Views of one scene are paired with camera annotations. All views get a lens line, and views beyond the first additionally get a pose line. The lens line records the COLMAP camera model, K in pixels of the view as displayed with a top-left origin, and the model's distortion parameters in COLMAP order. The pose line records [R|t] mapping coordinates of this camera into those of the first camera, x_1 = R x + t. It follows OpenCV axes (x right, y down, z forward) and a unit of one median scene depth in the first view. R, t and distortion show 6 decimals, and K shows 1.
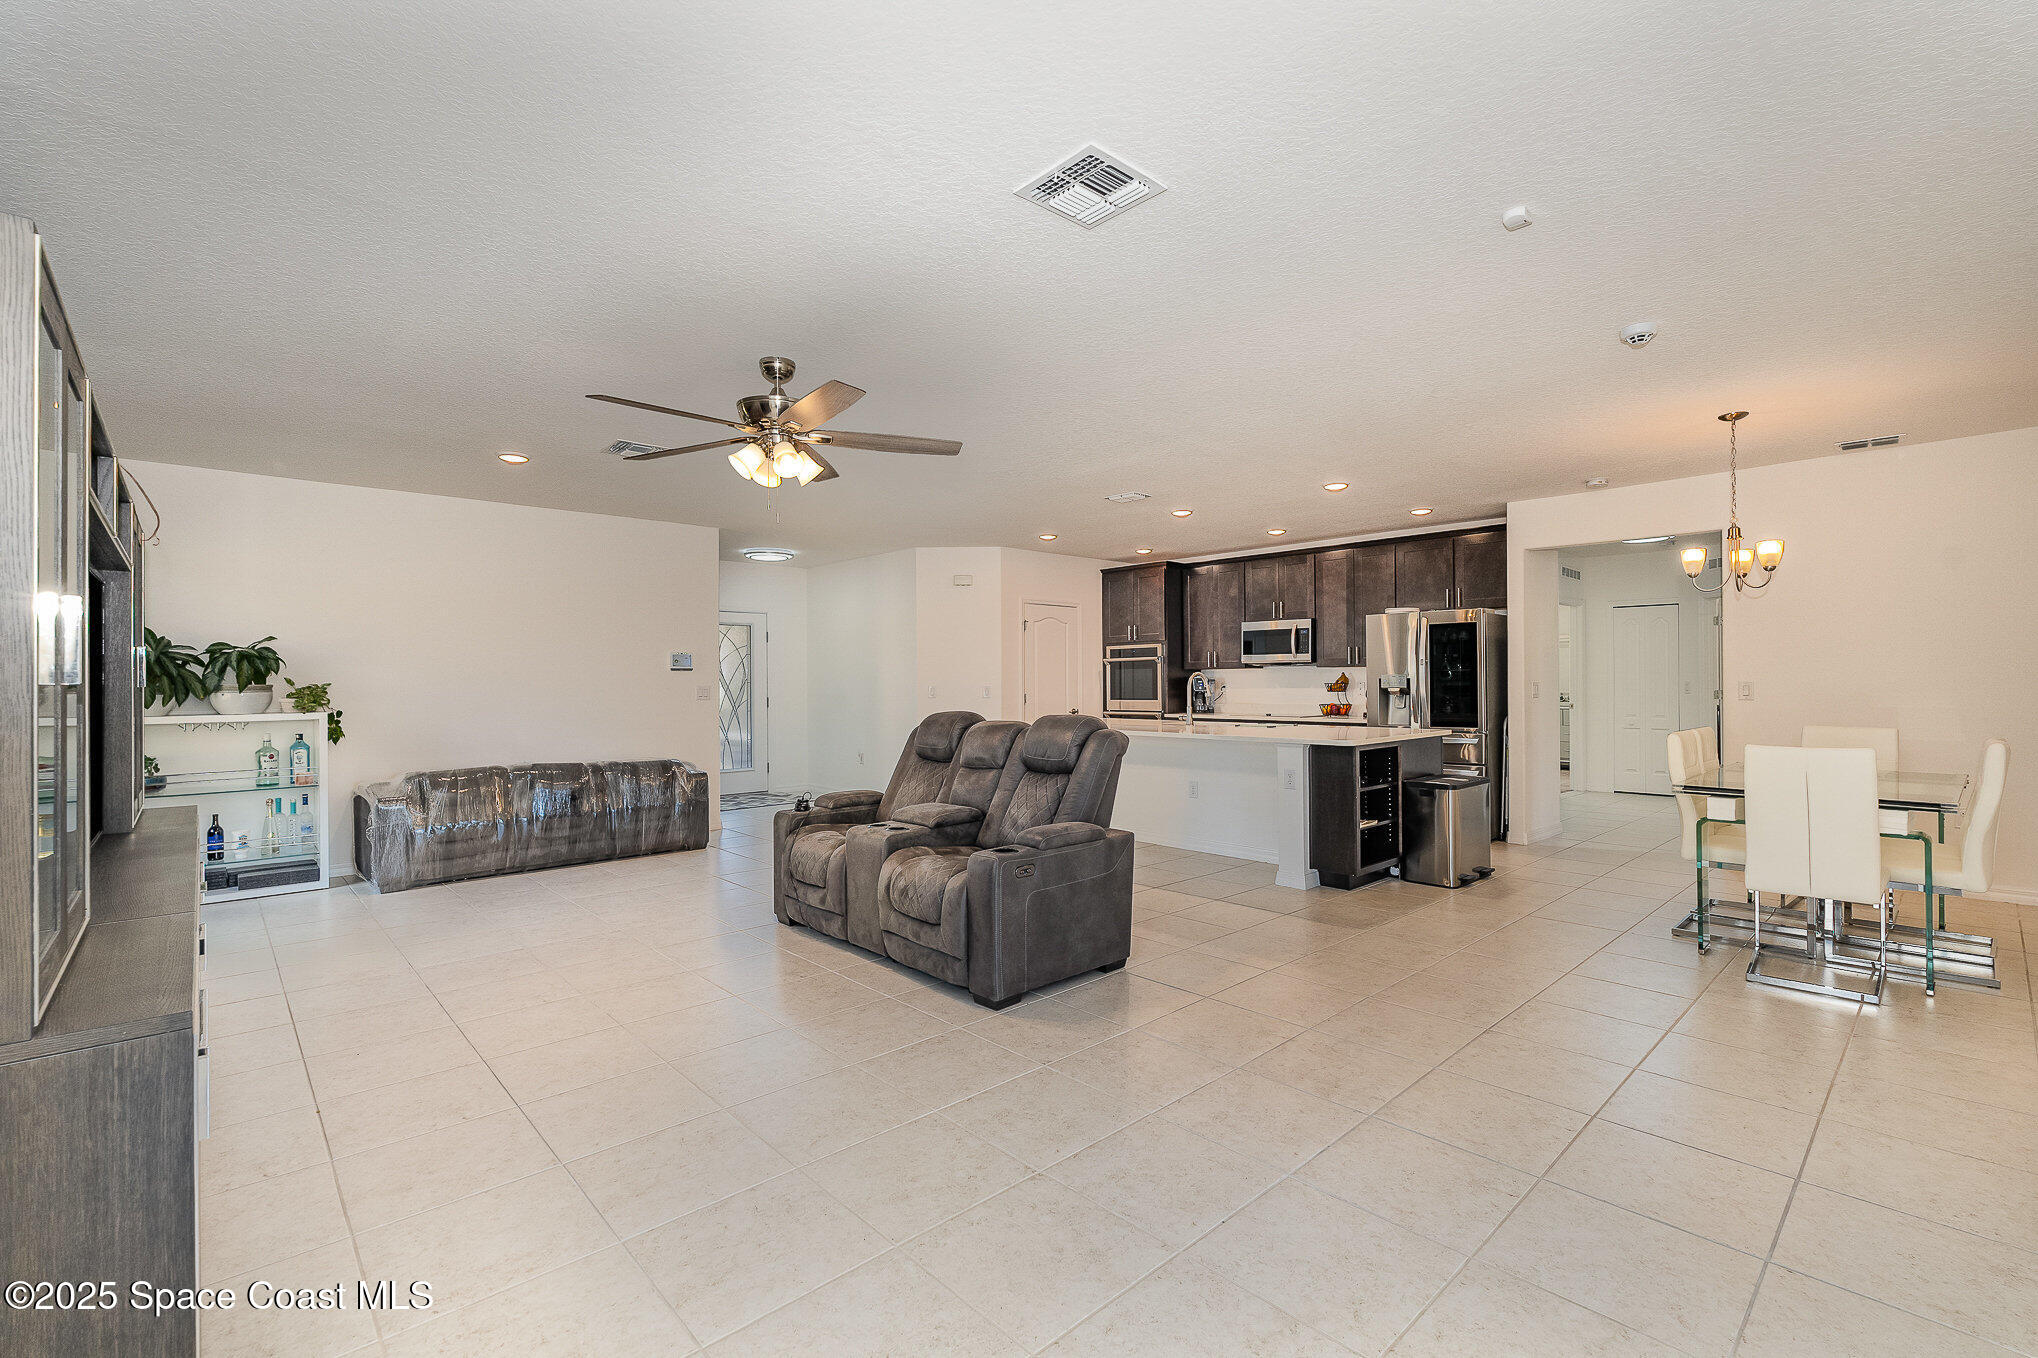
lens RADIAL K [[898.5, 0, 1019.0], [0, 898.5, 679.0], [0, 0, 1]] dist [-0.014663, 0.000228]
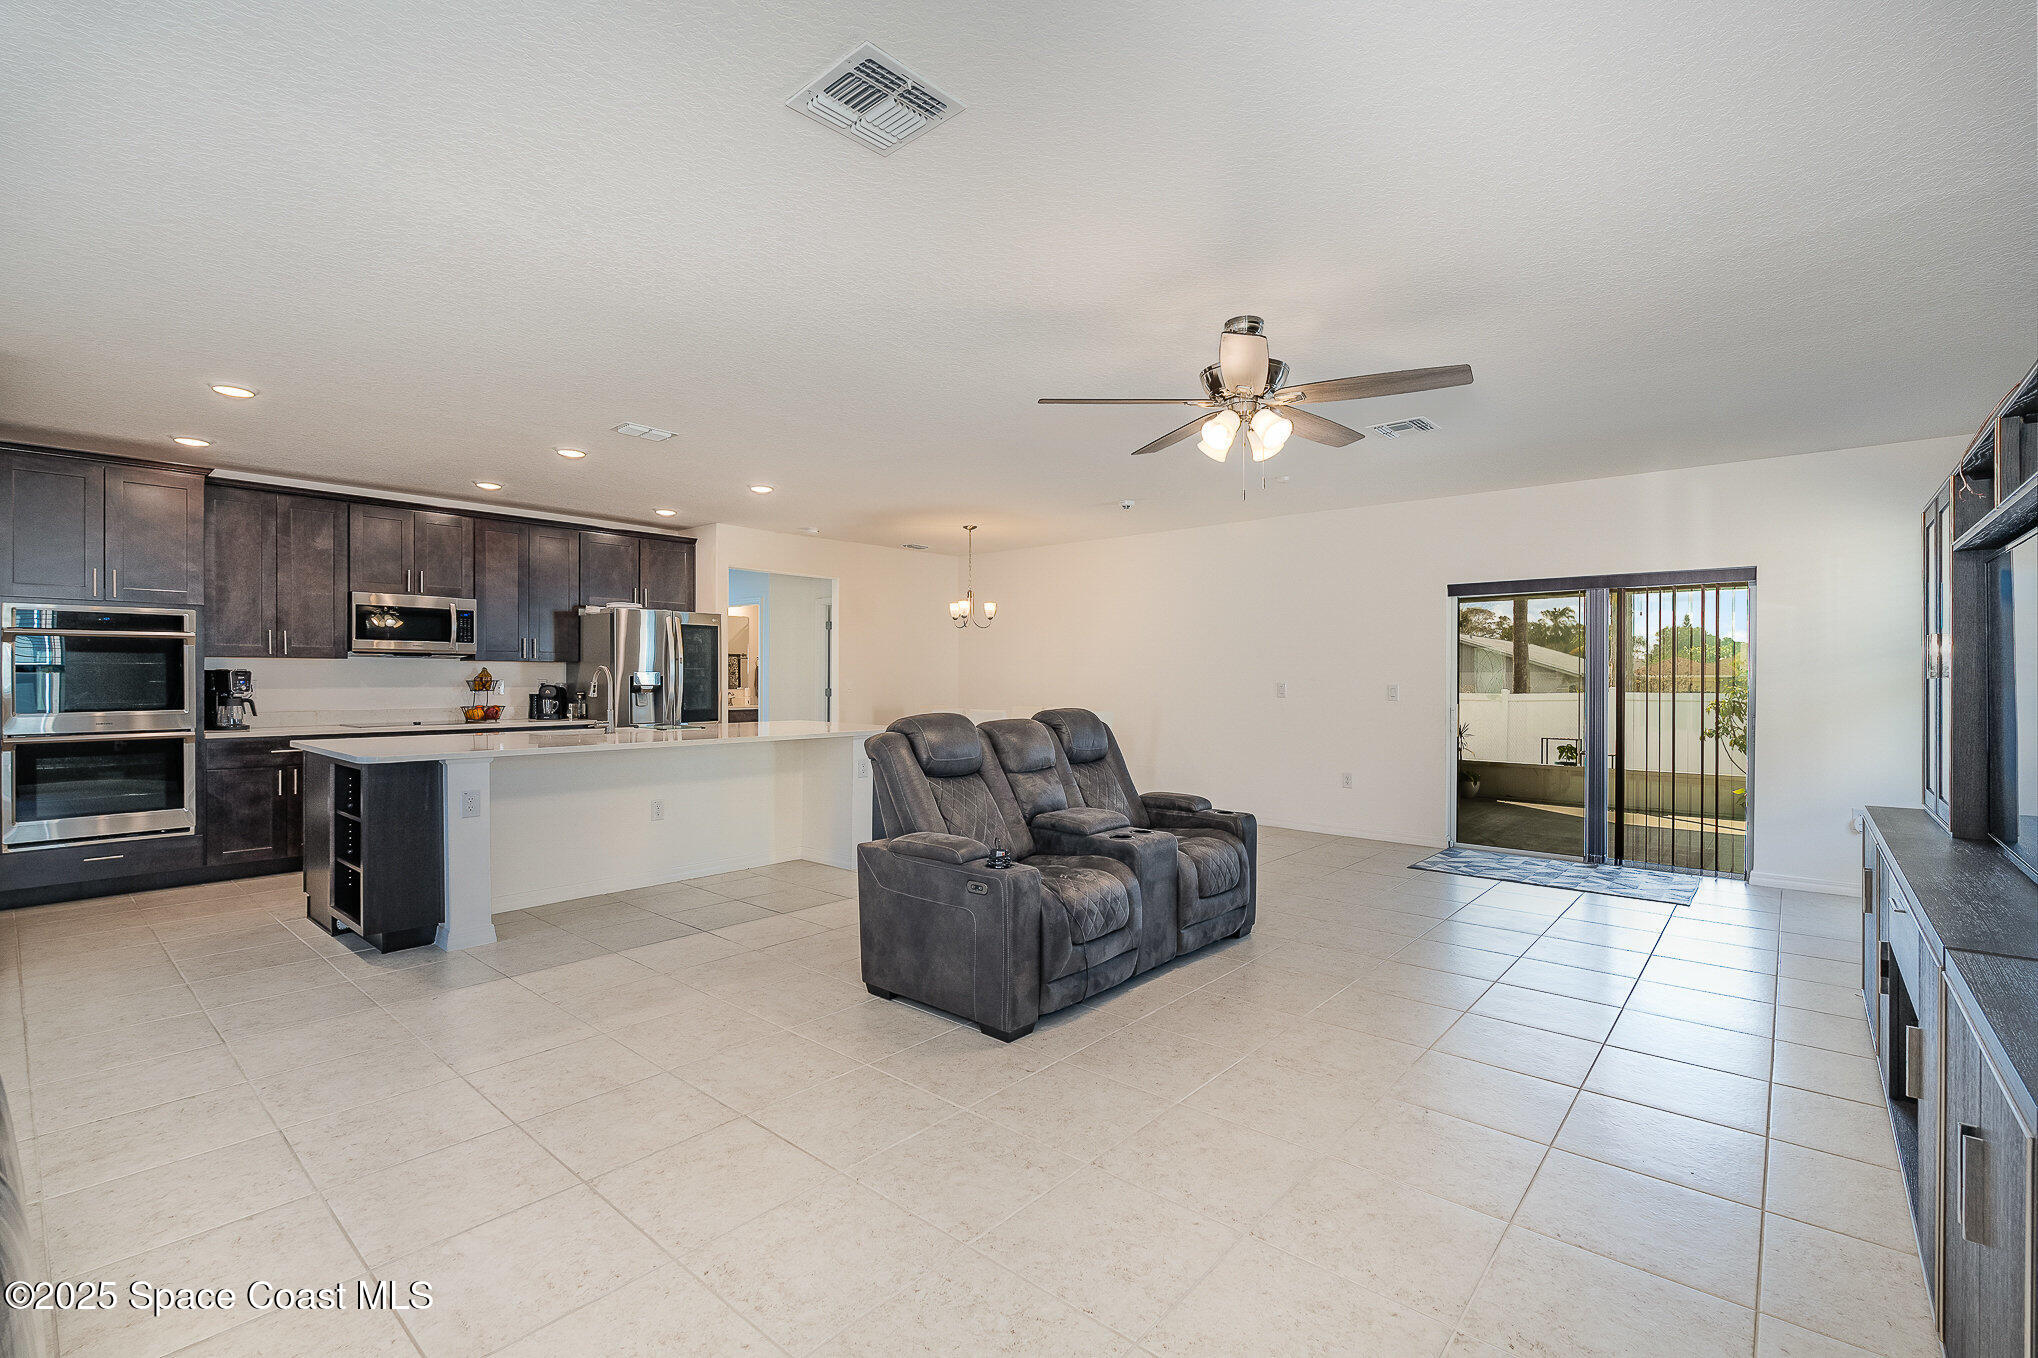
lens RADIAL K [[898.5, 0, 1019.0], [0, 898.5, 679.0], [0, 0, 1]] dist [-0.014663, 0.000228]
pose [[-0.110702, 0.005203, 0.993840, -0.507954], [-0.007305, 0.999955, -0.006049, 0.004475], [-0.993827, -0.007930, -0.110659, 0.602175]]
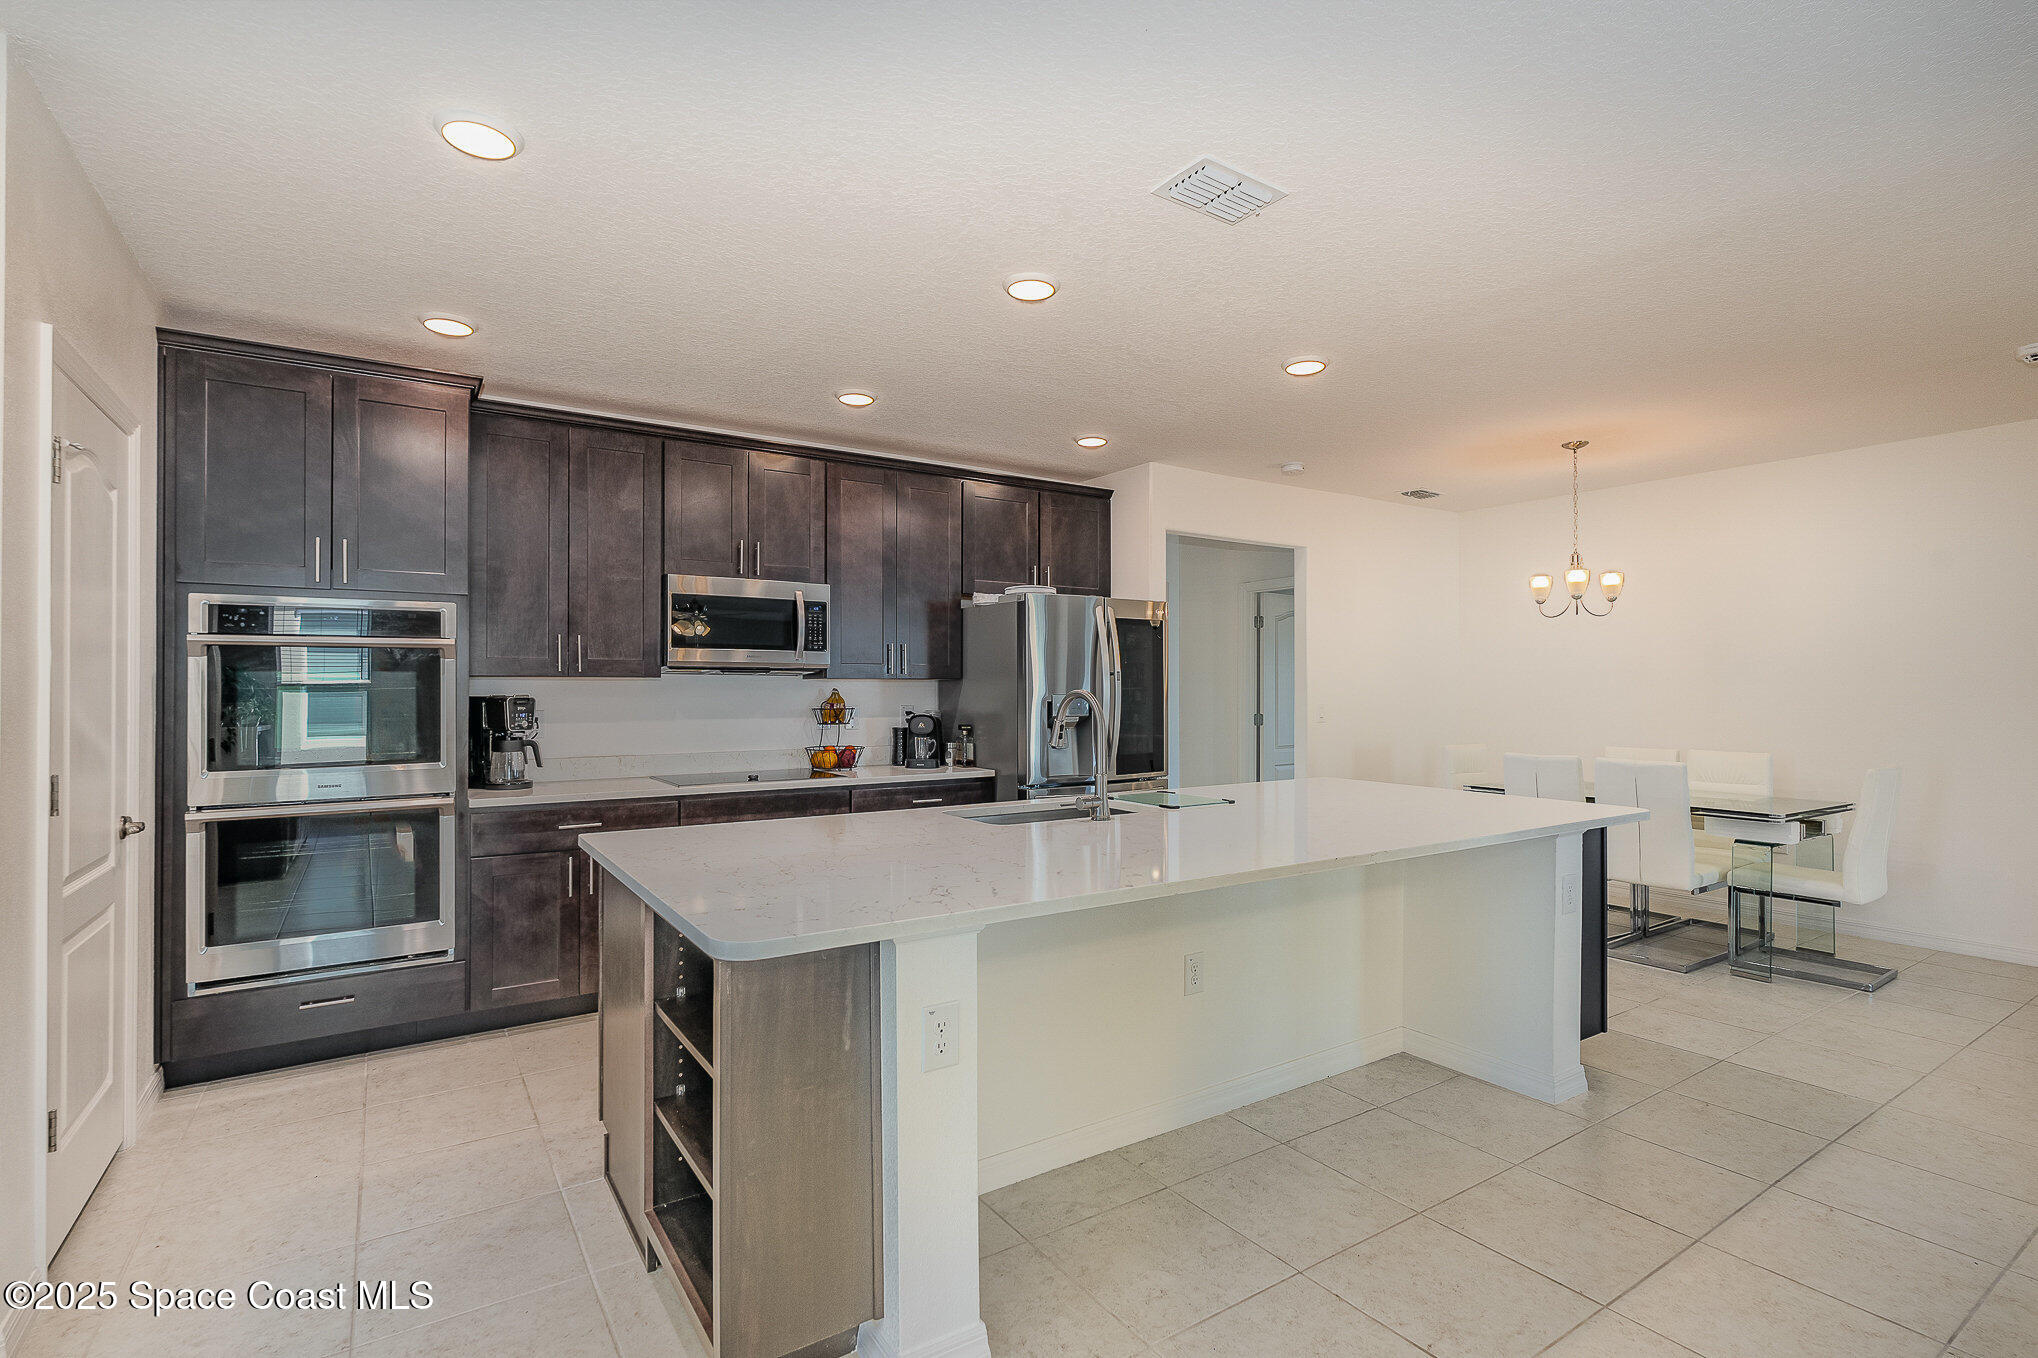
lens RADIAL K [[953.3, 0, 995.1], [0, 953.3, 678.1], [0, 0, 1]] dist [-0.028215, -0.000082]
pose [[0.178011, 0.017095, 0.983880, -0.194048], [-0.006603, 0.999847, -0.016178, -0.005012], [-0.984006, -0.003617, 0.178097, 0.799033]]
